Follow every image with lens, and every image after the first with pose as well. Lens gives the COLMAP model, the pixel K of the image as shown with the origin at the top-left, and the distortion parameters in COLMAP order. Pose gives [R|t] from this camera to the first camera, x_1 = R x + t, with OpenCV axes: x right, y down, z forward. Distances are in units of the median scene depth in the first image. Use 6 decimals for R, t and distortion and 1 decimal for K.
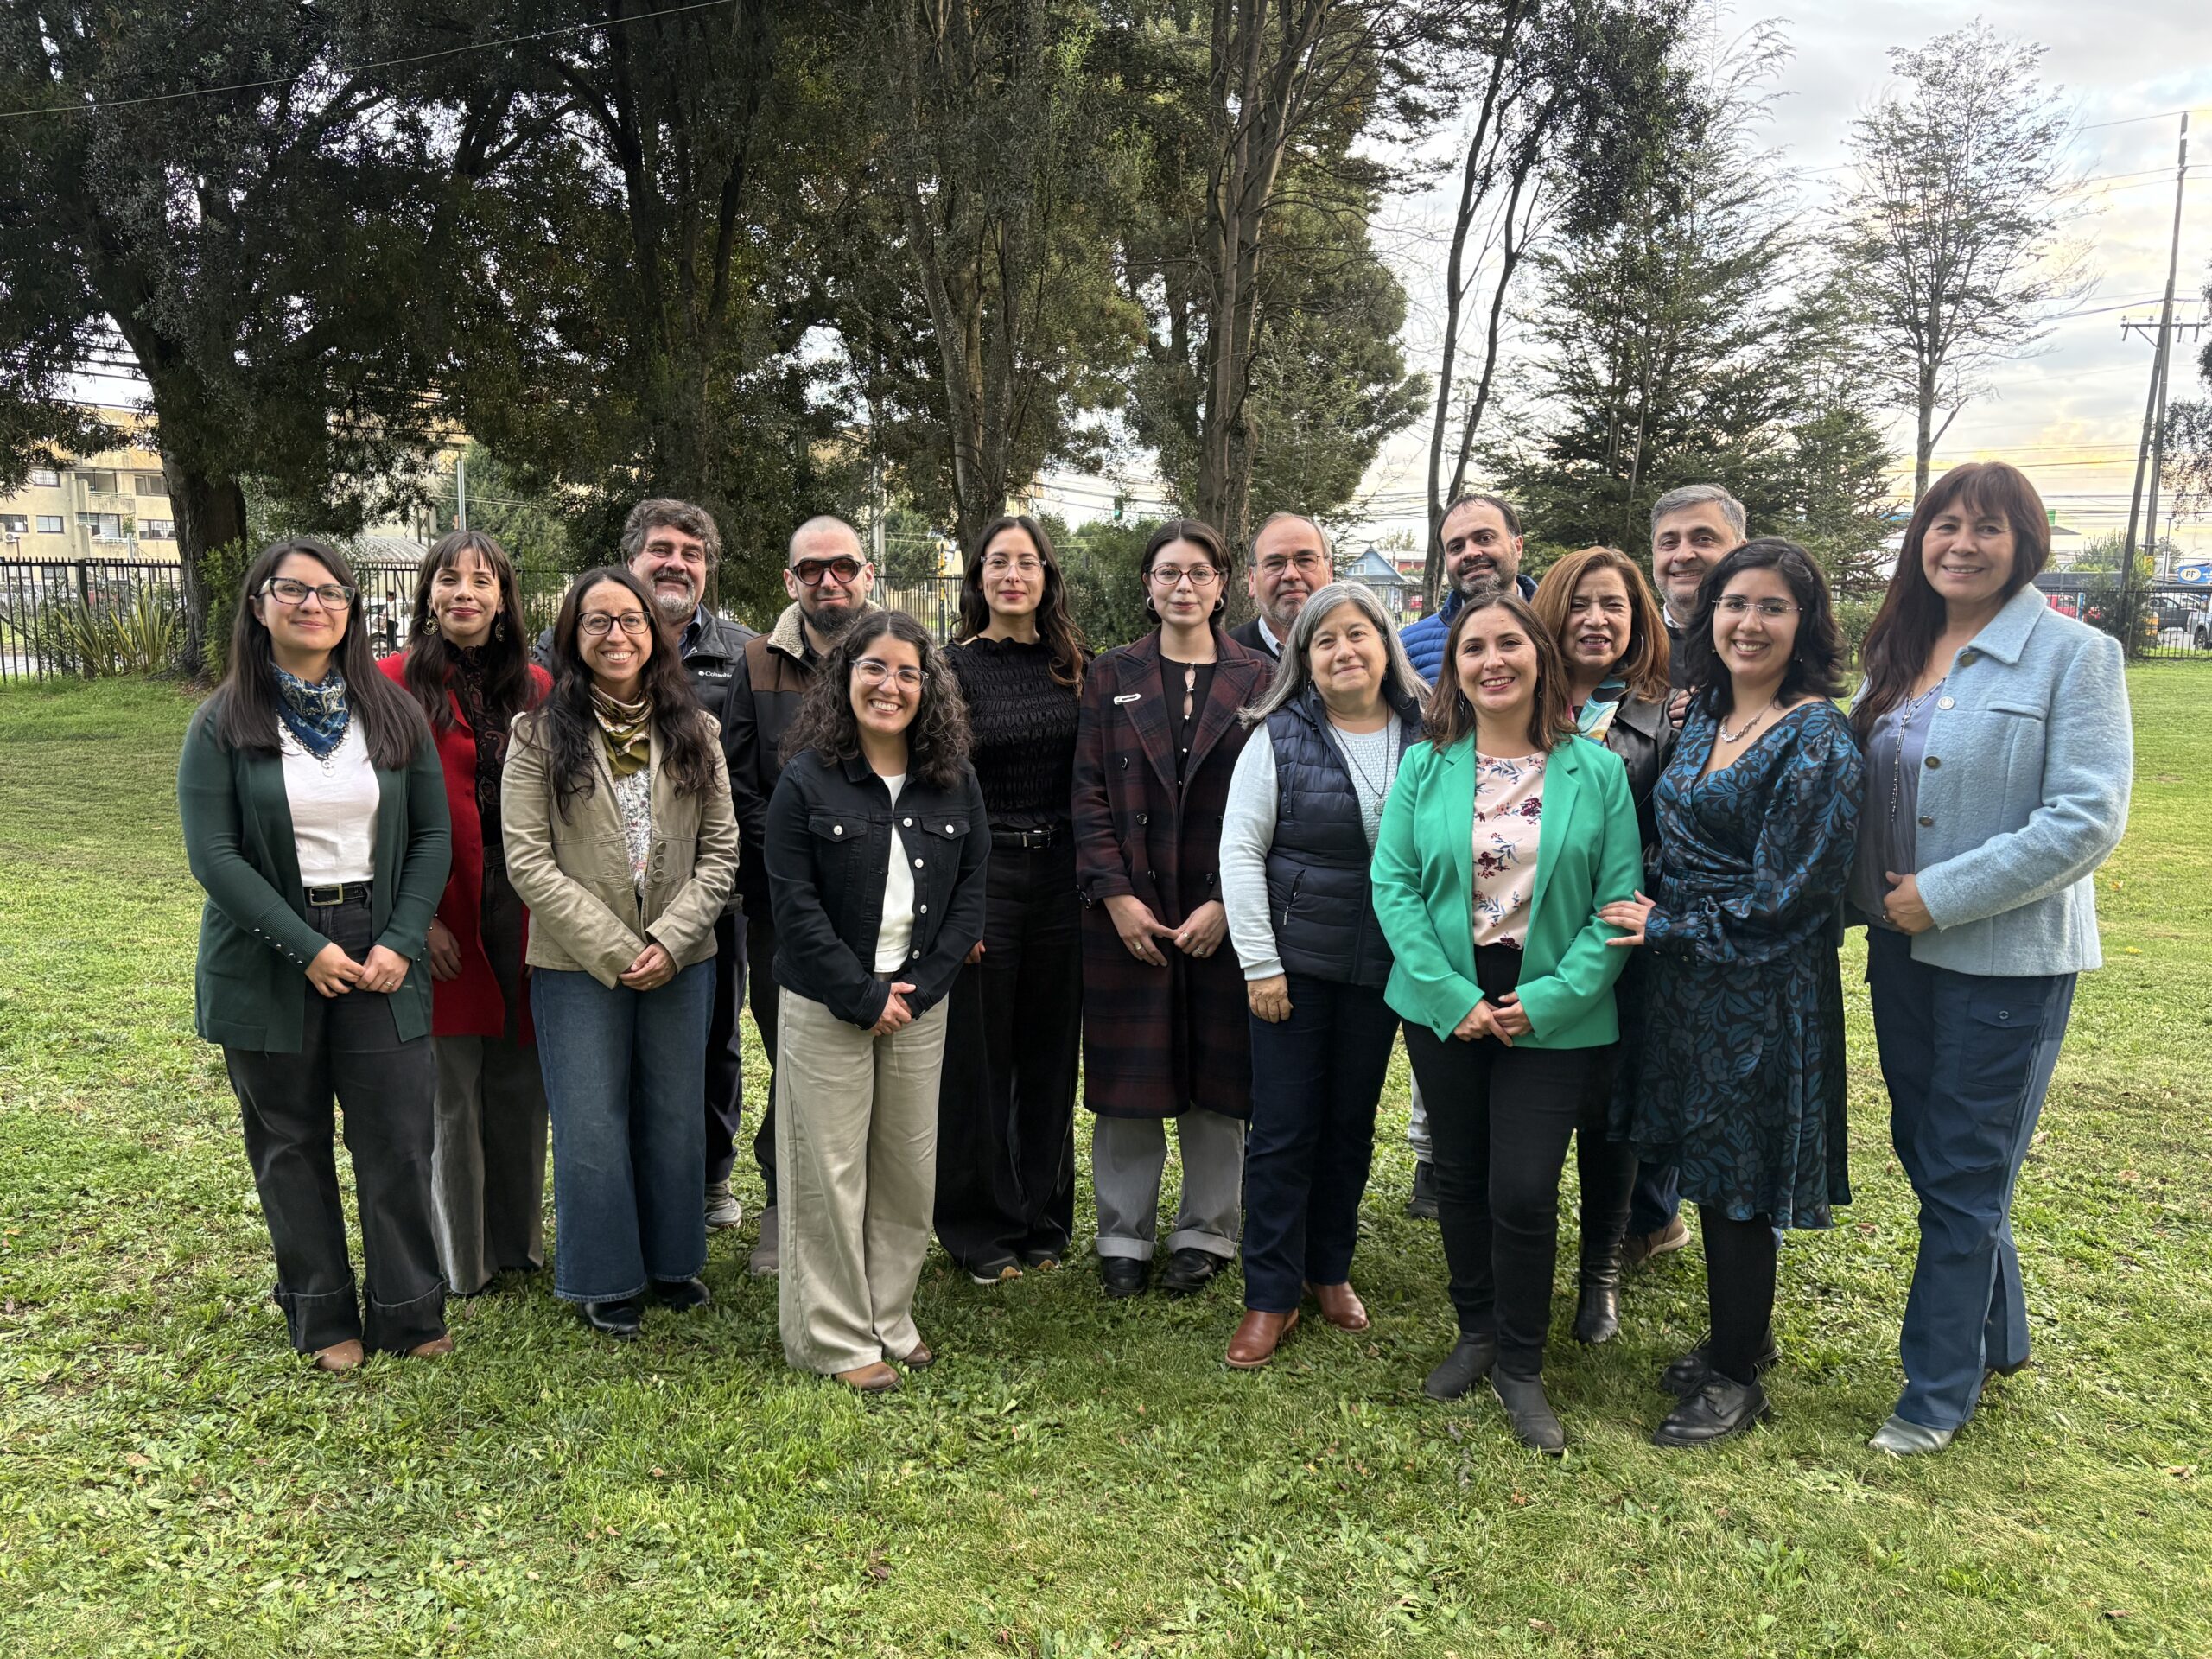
lens RADIAL K [[1651.1, 0, 1115.9], [0, 1651.1, 837.0], [0, 0, 1]] dist [0.004104, 0.003348]
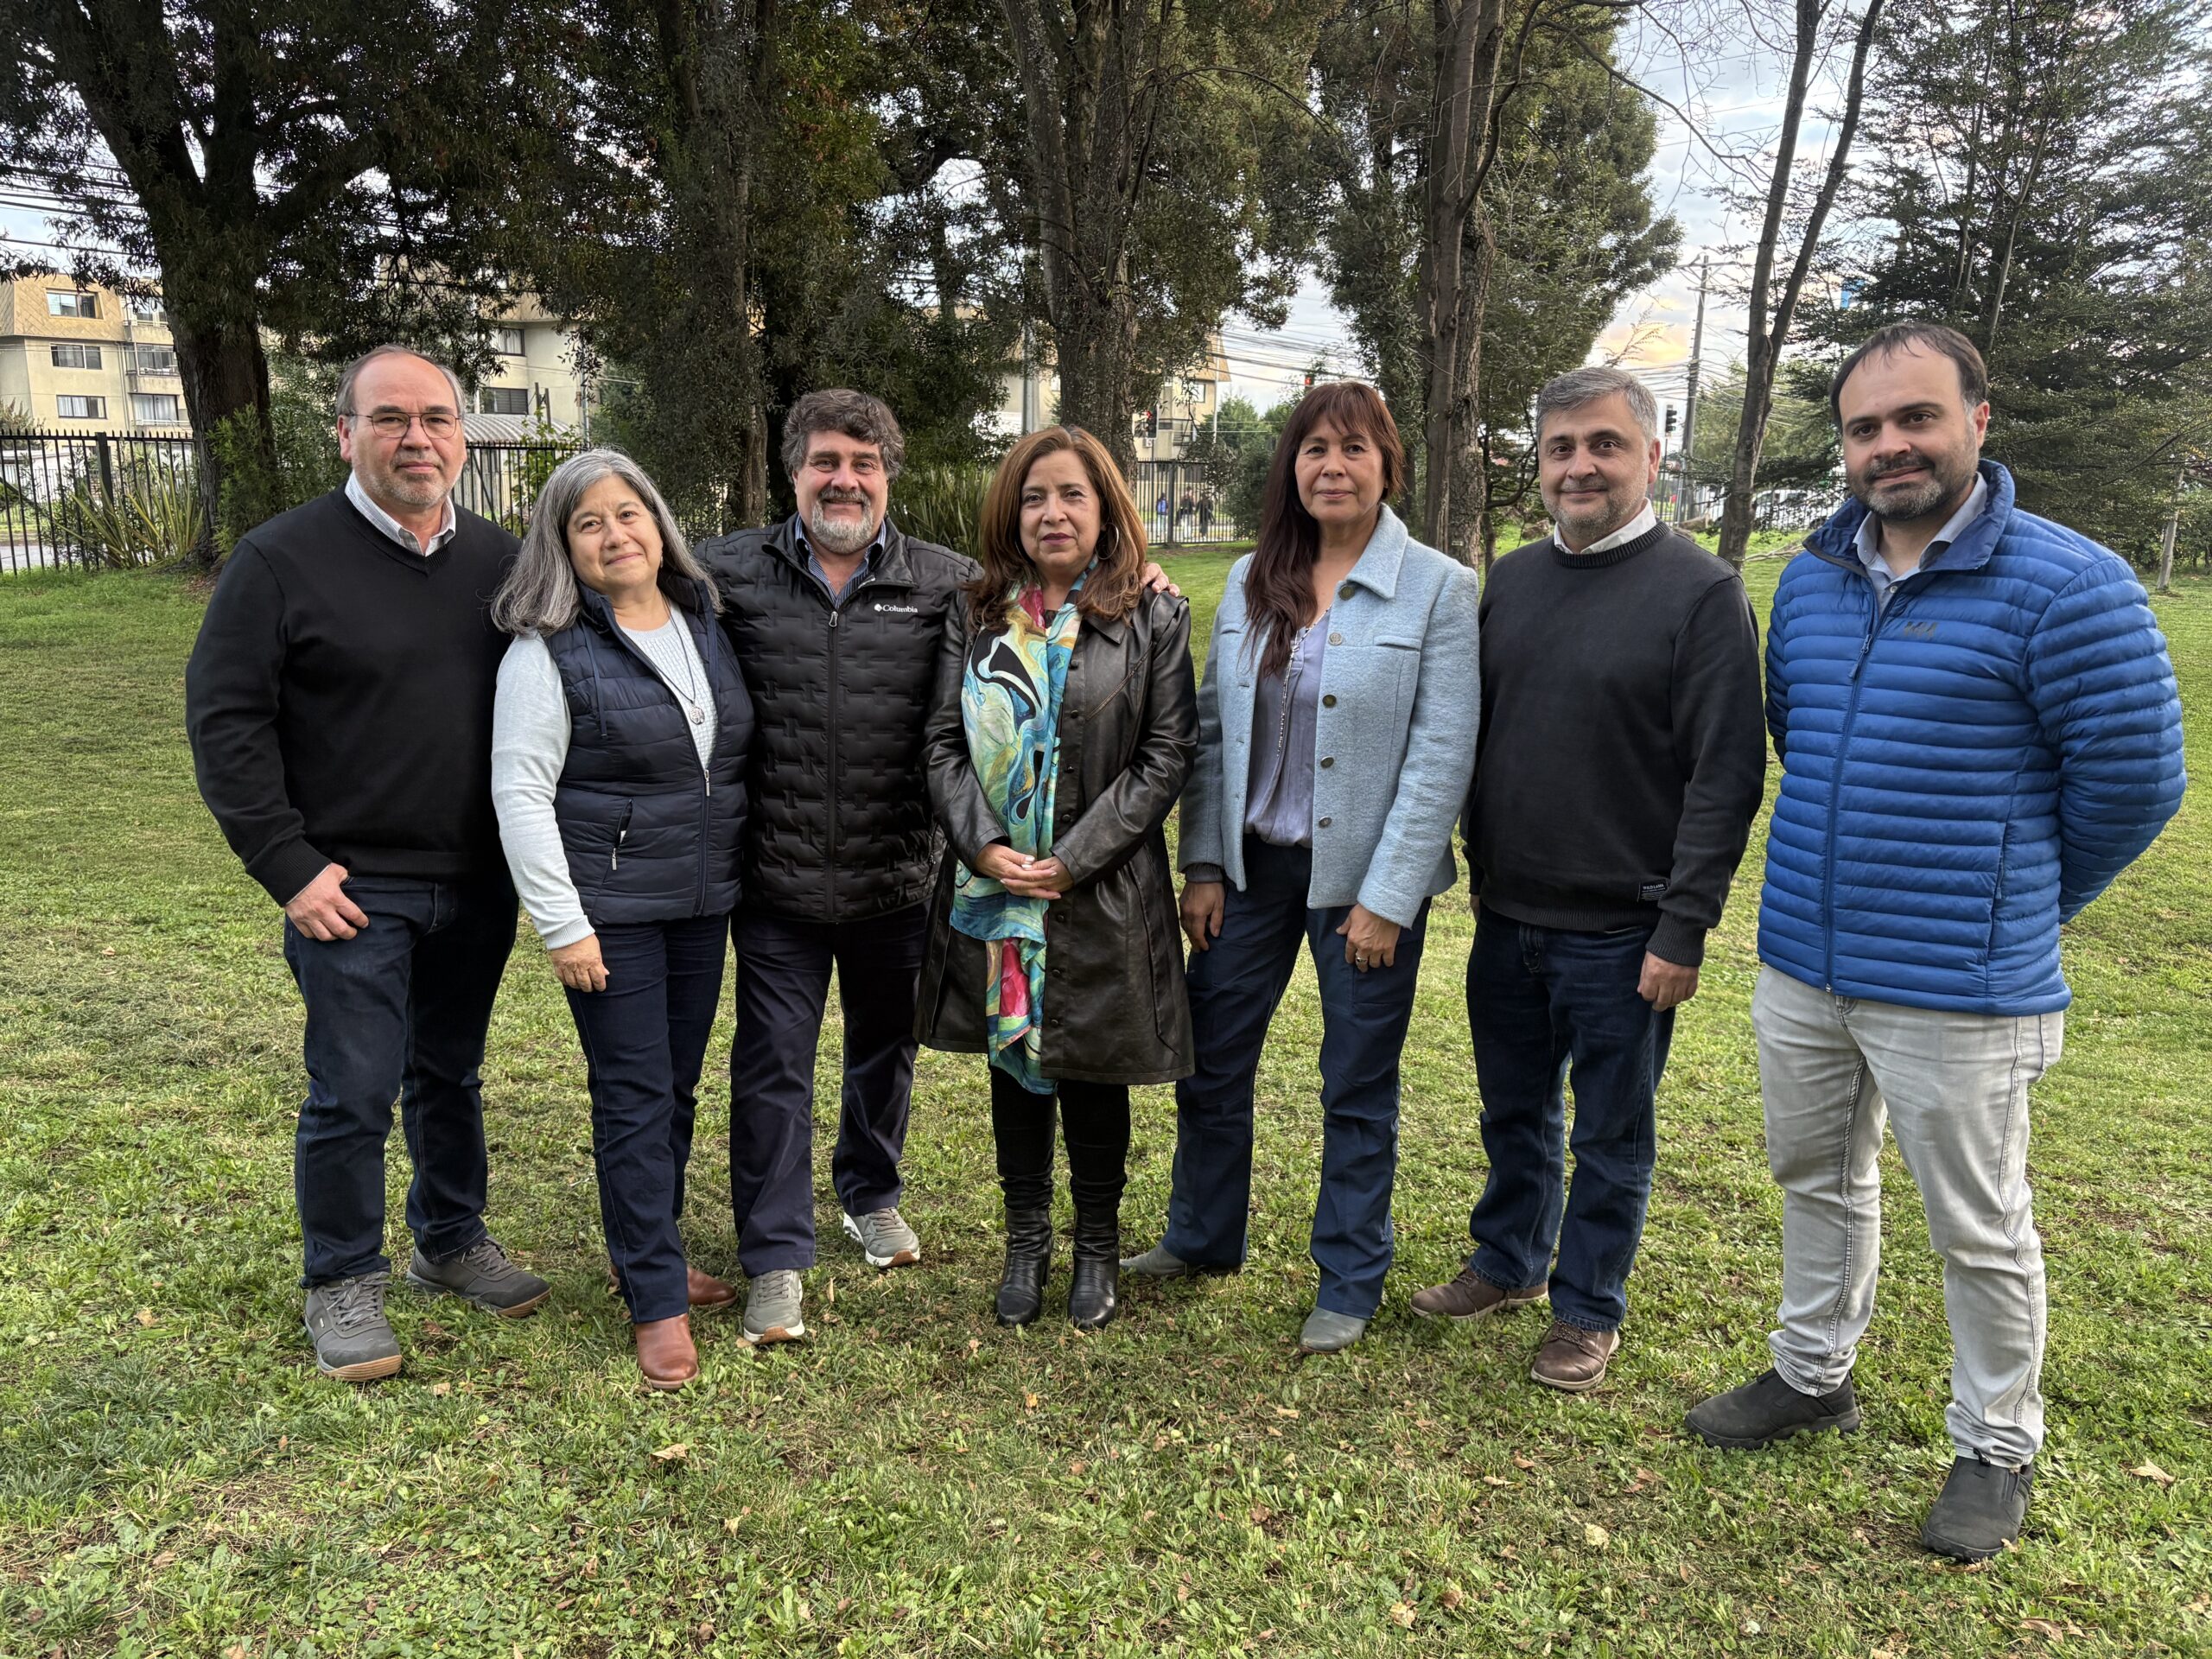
lens RADIAL K [[1651.1, 0, 1115.9], [0, 1651.1, 837.0], [0, 0, 1]] dist [0.004104, 0.003348]
pose [[0.993645, 0.024866, -0.109782, 0.002606], [-0.017844, 0.997759, 0.064483, -0.013801], [0.111140, -0.062114, 0.991862, 0.116829]]
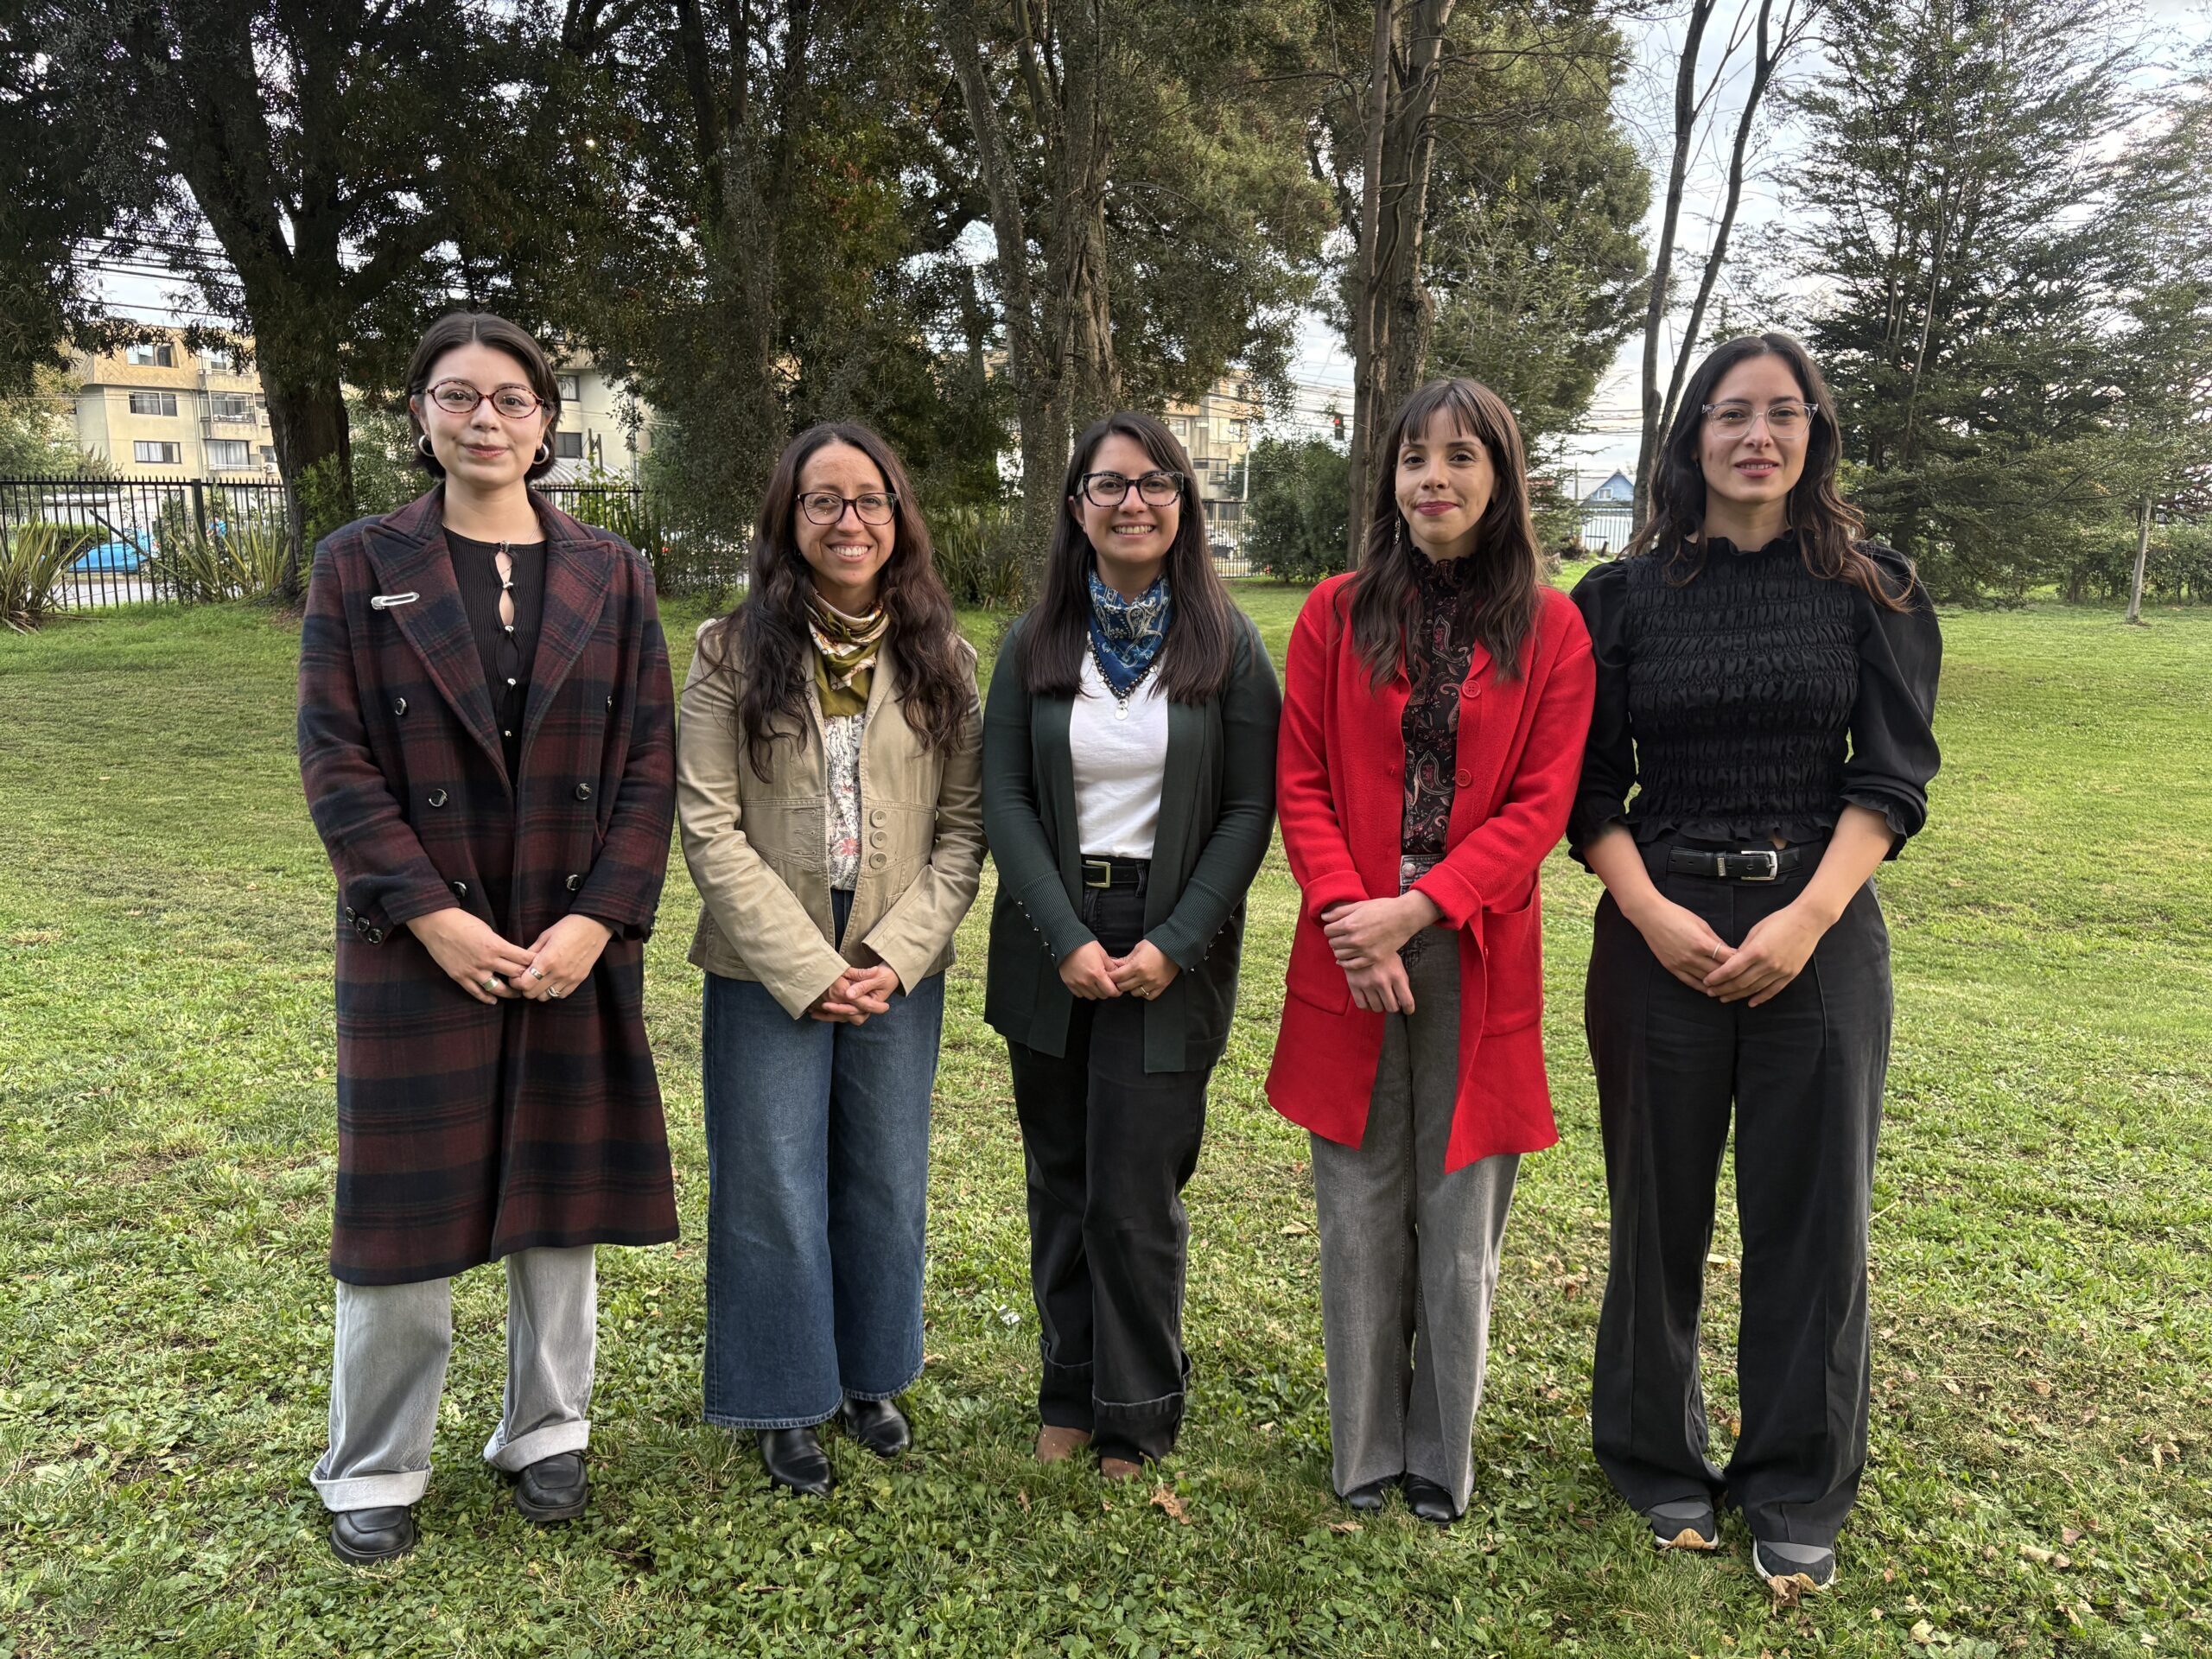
lens RADIAL K [[1652.8, 0, 1106.0], [0, 1652.8, 829.5], [0, 0, 1]] dist [-0.001221, -0.003546]
pose [[0.989518, 0.024590, -0.142300, 0.022643], [-0.019296, 0.999074, 0.038459, -0.007677], [0.143114, -0.035310, 0.989076, 0.076260]]
